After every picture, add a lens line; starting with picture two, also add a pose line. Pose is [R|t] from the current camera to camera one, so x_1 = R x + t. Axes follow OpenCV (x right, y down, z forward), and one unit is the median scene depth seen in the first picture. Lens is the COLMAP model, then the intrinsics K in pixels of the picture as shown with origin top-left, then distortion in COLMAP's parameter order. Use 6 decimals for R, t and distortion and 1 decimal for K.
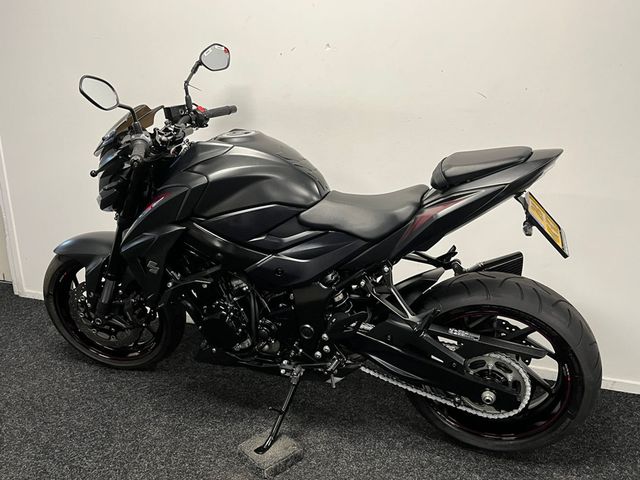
lens RADIAL K [[547.0, 0, 325.0], [0, 547.0, 243.6], [0, 0, 1]] dist [0.040530, -0.002575]
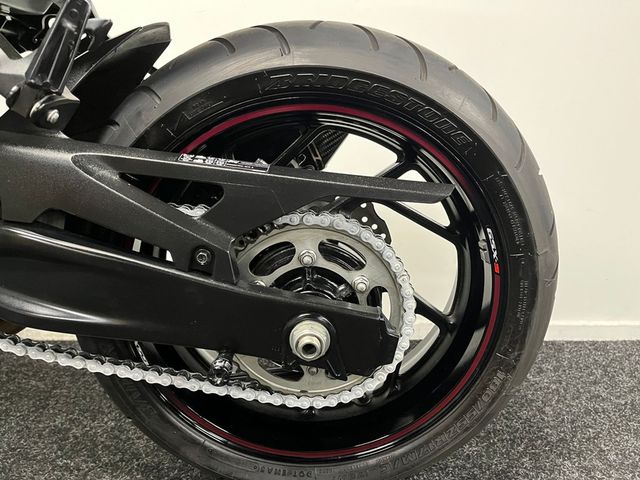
lens RADIAL K [[497.8, 0, 320.9], [0, 497.8, 236.7], [0, 0, 1]] dist [0.028689, -0.010565]
pose [[0.942472, -0.056210, 0.329524, 0.186710], [0.088916, 0.992404, -0.085024, 0.219610], [-0.322242, 0.109433, 0.940311, 0.636897]]
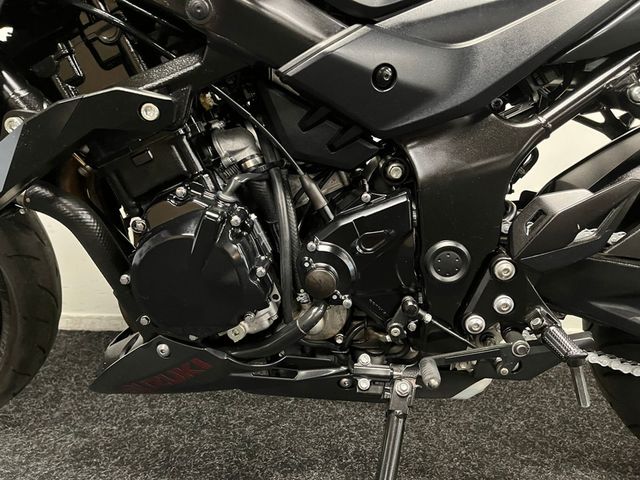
lens RADIAL K [[497.8, 0, 324.5], [0, 497.8, 244.0], [0, 0, 1]] dist [0.028689, -0.010565]
pose [[0.960562, -0.049914, 0.273549, -0.198743], [0.066209, 0.996519, -0.050658, 0.158785], [-0.270069, 0.066772, 0.960523, 0.697021]]
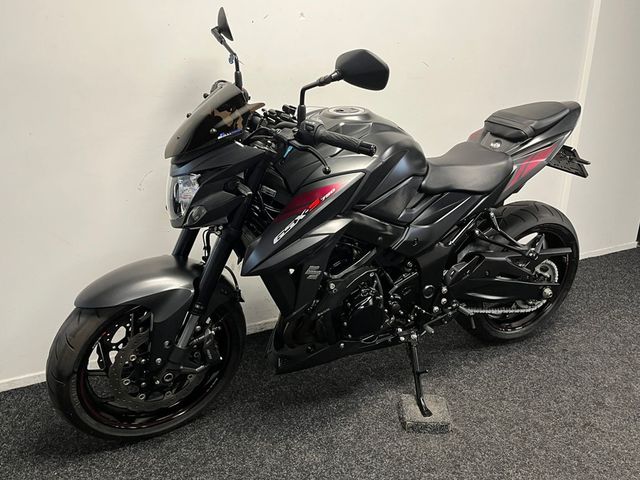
lens RADIAL K [[547.0, 0, 322.7], [0, 547.0, 238.4], [0, 0, 1]] dist [0.040530, -0.002575]
pose [[0.702494, -0.233094, 0.672435, -0.863997], [0.199699, 0.971445, 0.128117, -0.117050], [-0.683097, 0.044283, 0.728984, 0.353020]]
